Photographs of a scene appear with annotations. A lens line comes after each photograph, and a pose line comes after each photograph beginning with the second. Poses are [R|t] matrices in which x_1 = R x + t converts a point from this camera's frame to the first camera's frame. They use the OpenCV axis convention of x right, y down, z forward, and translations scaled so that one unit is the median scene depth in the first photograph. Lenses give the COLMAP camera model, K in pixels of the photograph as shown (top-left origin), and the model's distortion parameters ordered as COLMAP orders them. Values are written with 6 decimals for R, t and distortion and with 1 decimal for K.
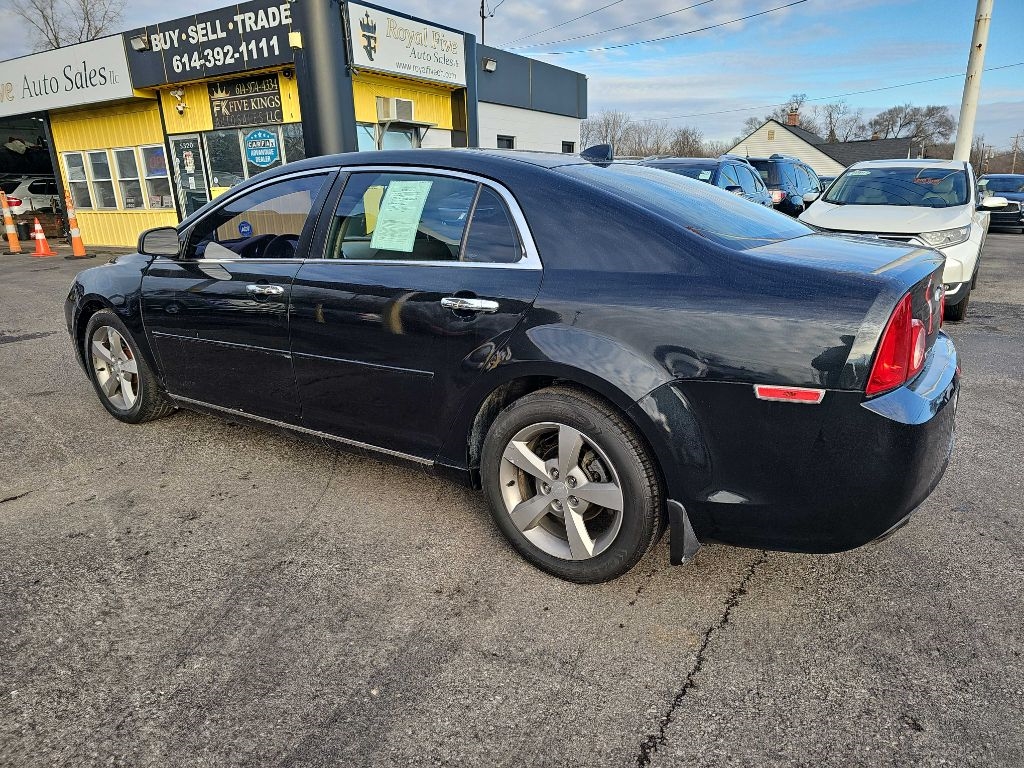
lens RADIAL K [[652.0, 0, 517.0], [0, 652.0, 385.7], [0, 0, 1]] dist [0.056297, -0.043709]
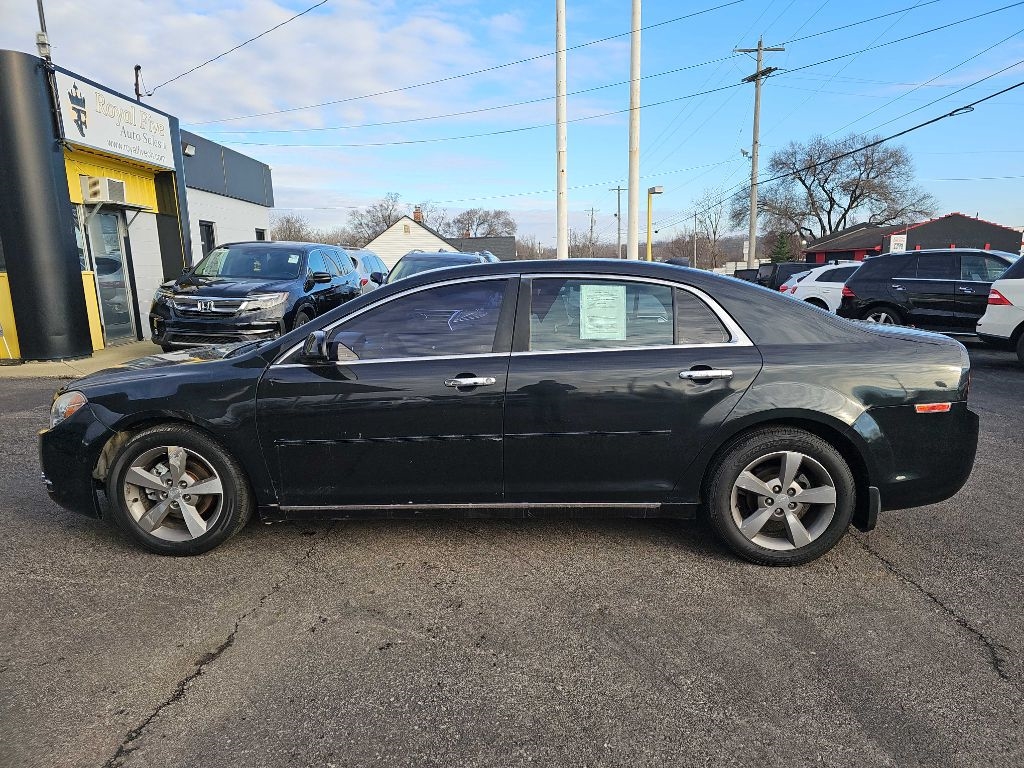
lens RADIAL K [[650.0, 0, 525.9], [0, 650.0, 395.9], [0, 0, 1]] dist [0.057169, -0.050875]
pose [[0.857232, -0.091764, 0.506688, -0.198559], [0.146425, 0.986812, -0.069011, -0.007886], [-0.493673, 0.133350, 0.859363, 0.007152]]
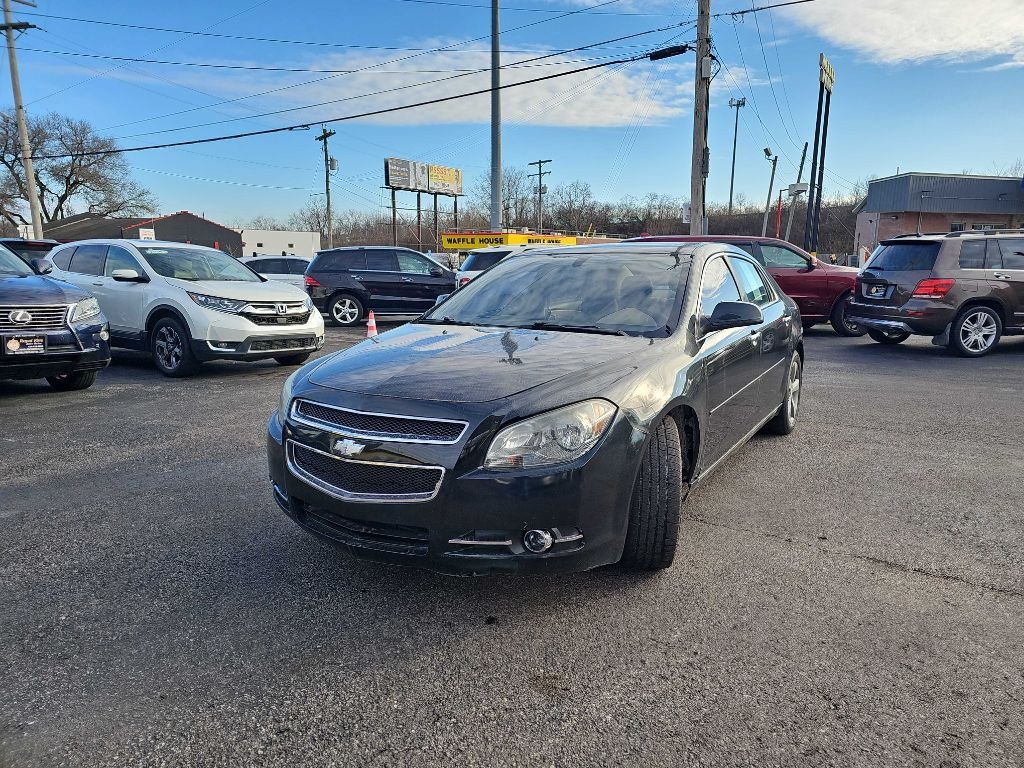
lens RADIAL K [[652.0, 0, 517.0], [0, 652.0, 385.7], [0, 0, 1]] dist [0.056297, -0.043709]
pose [[-0.018083, -0.167984, 0.985624, -0.410094], [0.279428, 0.945656, 0.166298, -0.097584], [-0.959996, 0.278418, 0.029839, 0.342842]]
